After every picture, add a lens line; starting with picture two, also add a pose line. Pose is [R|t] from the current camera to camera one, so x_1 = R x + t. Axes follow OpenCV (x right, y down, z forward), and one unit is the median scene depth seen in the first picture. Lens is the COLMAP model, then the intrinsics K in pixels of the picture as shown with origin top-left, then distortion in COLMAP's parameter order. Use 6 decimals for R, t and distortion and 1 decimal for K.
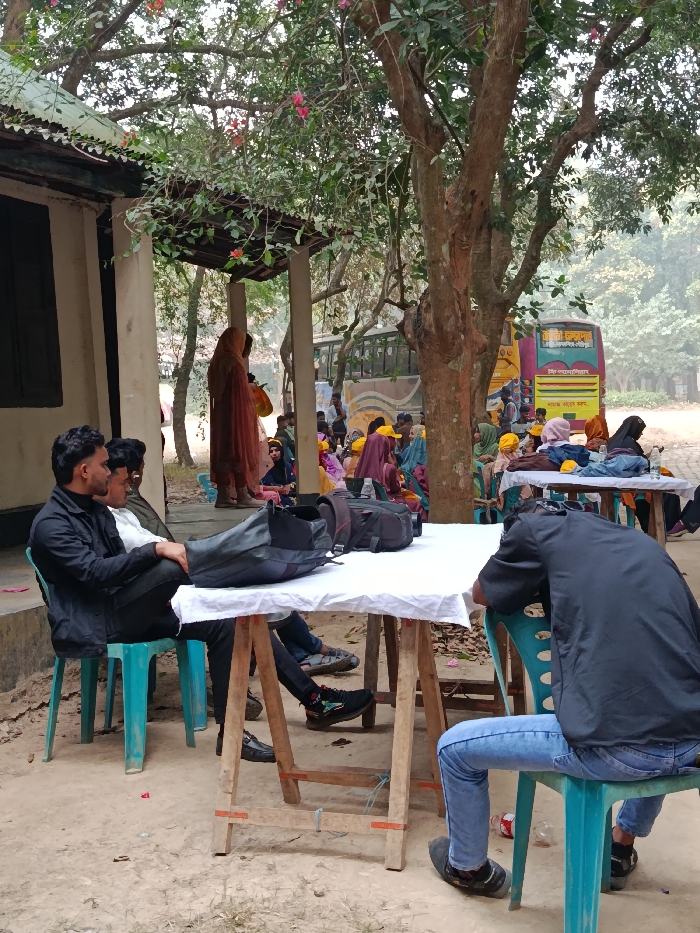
lens RADIAL K [[1292.9, 0, 350.0], [0, 1292.9, 466.5], [0, 0, 1]] dist [0.183694, -0.517594]
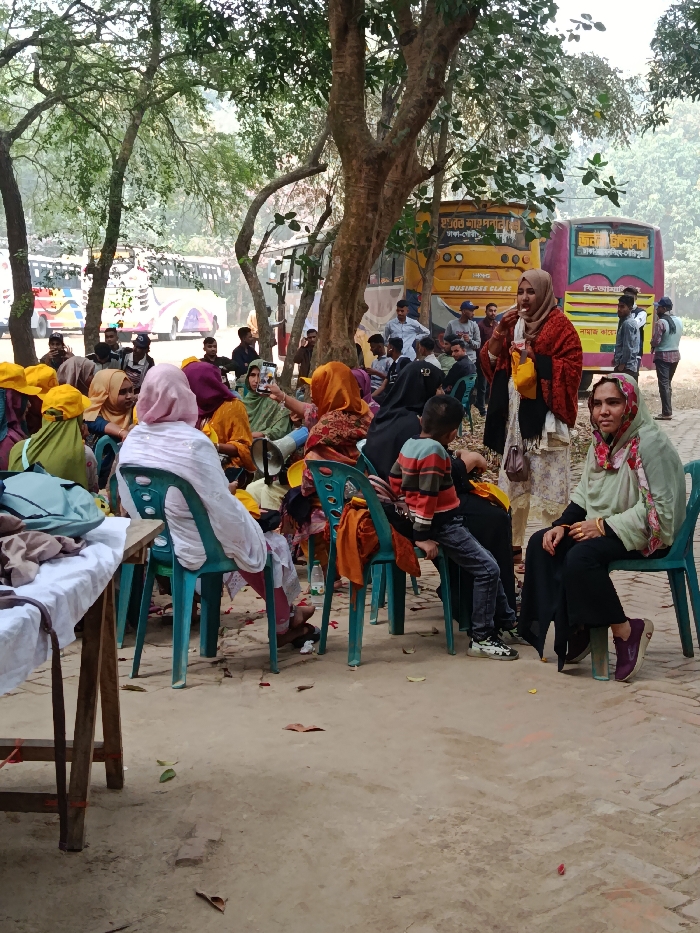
lens RADIAL K [[1292.9, 0, 350.0], [0, 1292.9, 466.5], [0, 0, 1]] dist [0.183694, -0.517594]
pose [[0.993246, 0.054524, -0.102422, 0.102925], [-0.047764, 0.996586, 0.067336, -0.014061], [0.105744, -0.061989, 0.992459, 0.230545]]
